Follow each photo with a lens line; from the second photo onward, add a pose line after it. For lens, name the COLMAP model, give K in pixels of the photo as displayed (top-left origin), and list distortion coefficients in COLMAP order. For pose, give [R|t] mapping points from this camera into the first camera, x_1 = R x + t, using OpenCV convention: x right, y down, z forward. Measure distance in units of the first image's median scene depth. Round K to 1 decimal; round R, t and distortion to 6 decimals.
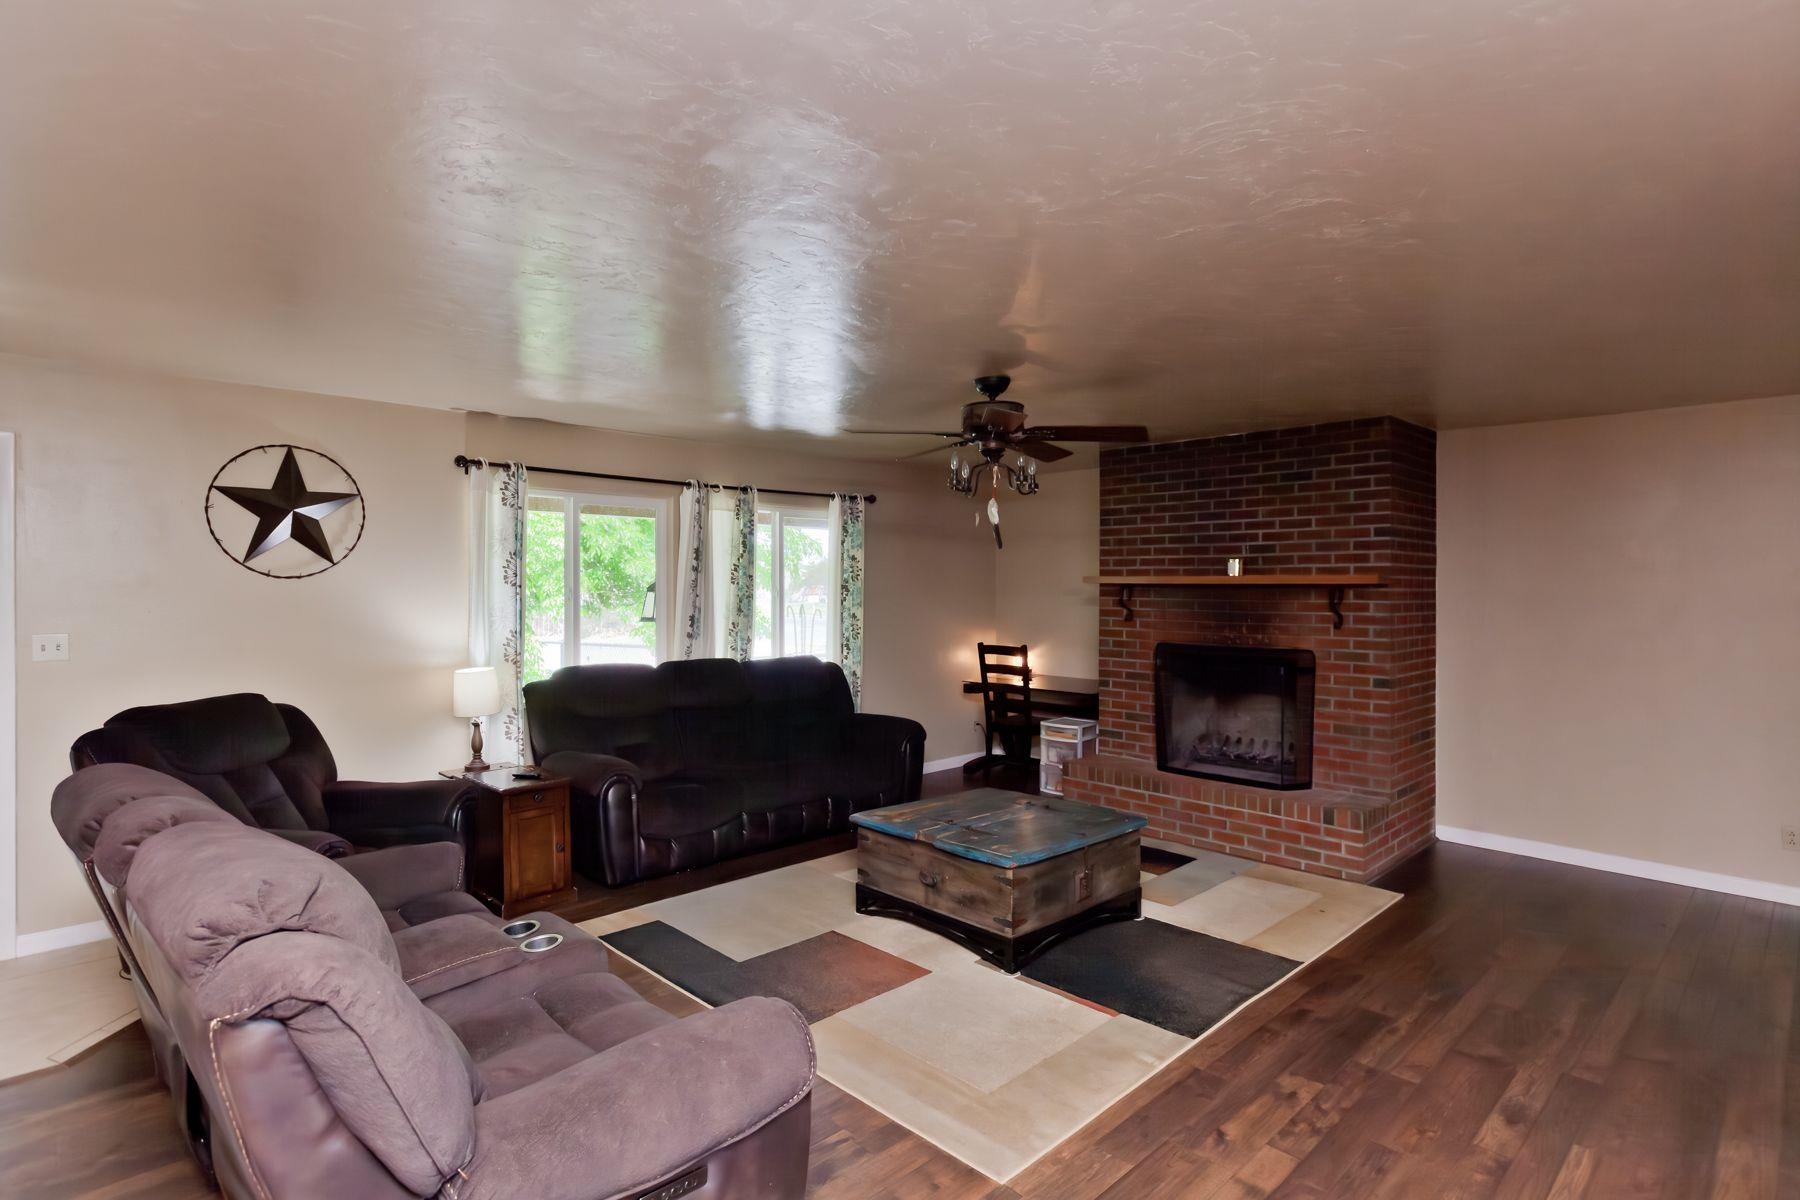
lens RADIAL K [[904.8, 0, 900.0], [0, 904.8, 592.5], [0, 0, 1]] dist [-0.000270, -0.001407]
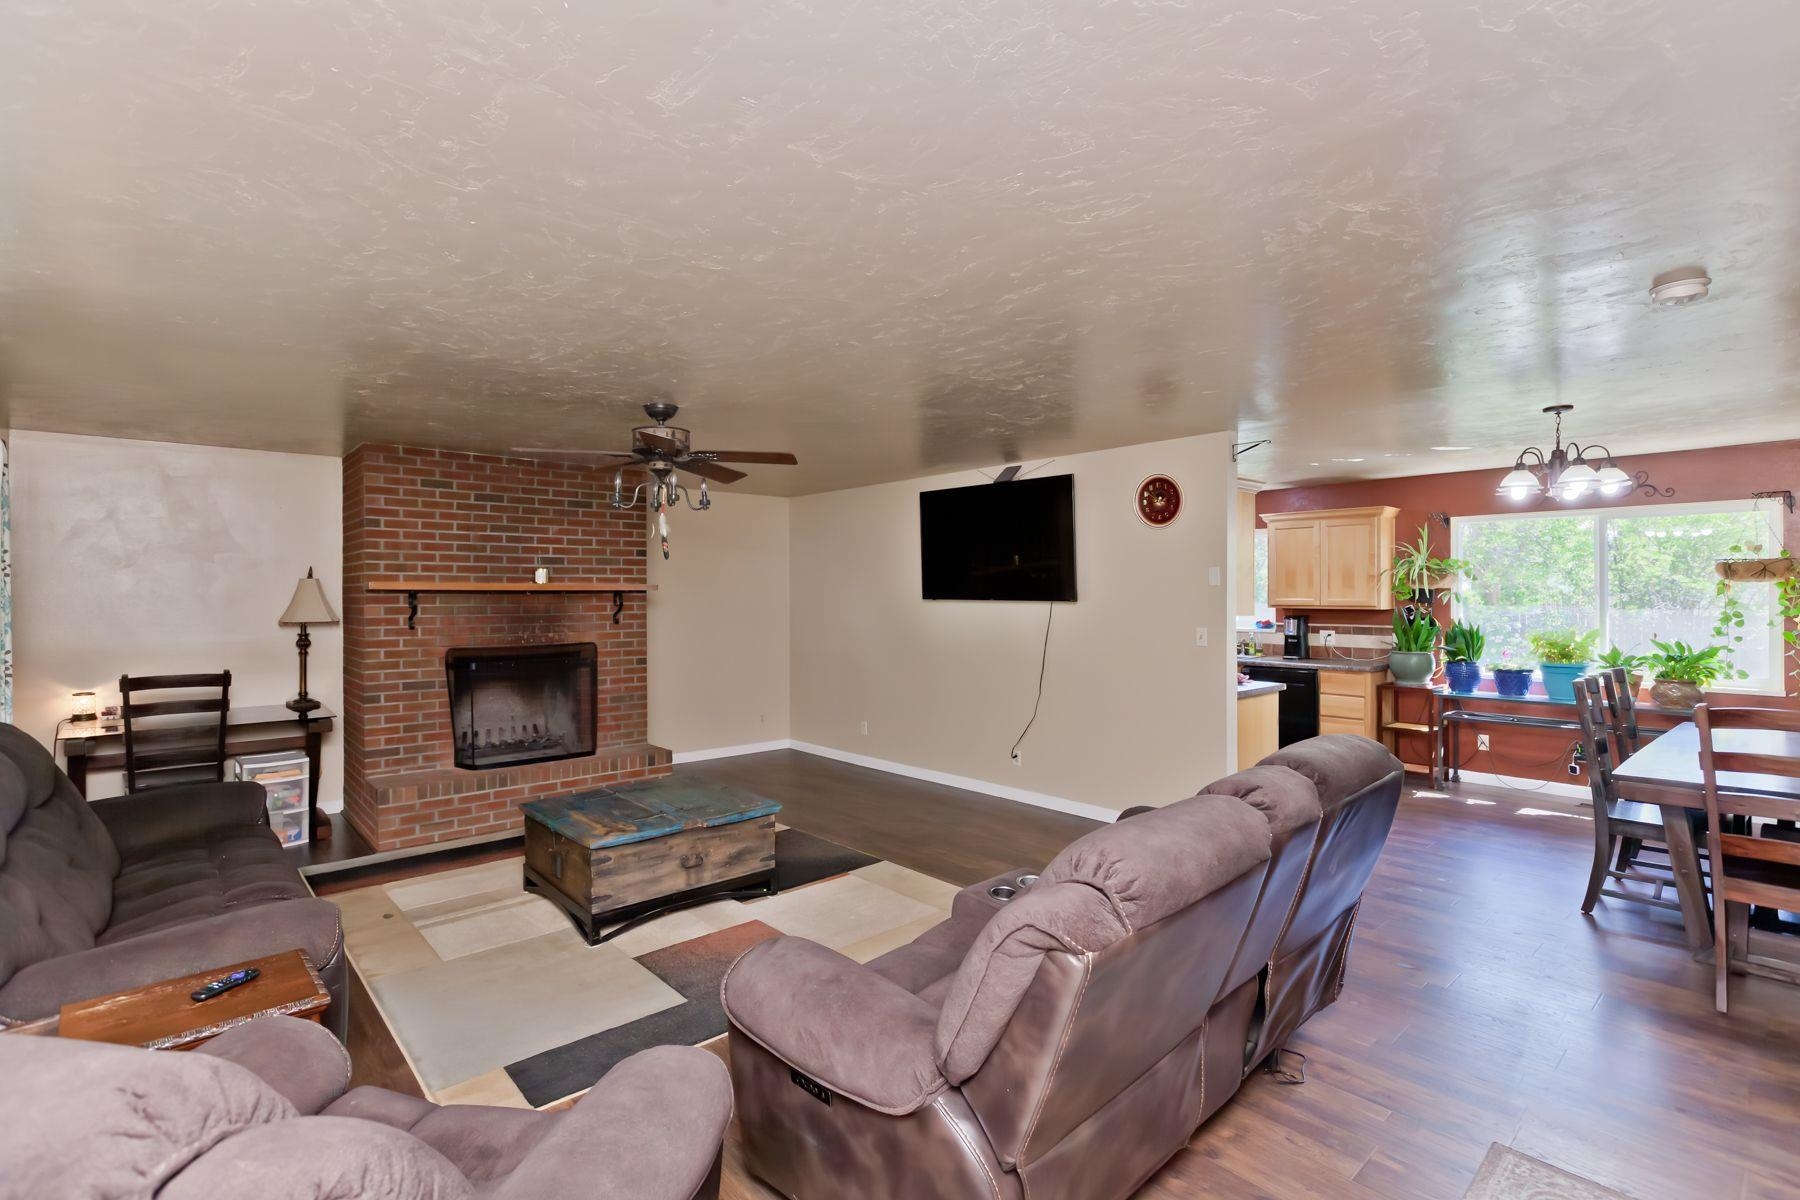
lens RADIAL K [[838.9, 0, 904.6], [0, 838.9, 593.5], [0, 0, 1]] dist [-0.003619, 0.000490]
pose [[0.038854, -0.004361, 0.999235, -0.756519], [0.008885, 0.999952, 0.004019, -0.006178], [-0.999205, 0.008723, 0.038891, 0.548383]]
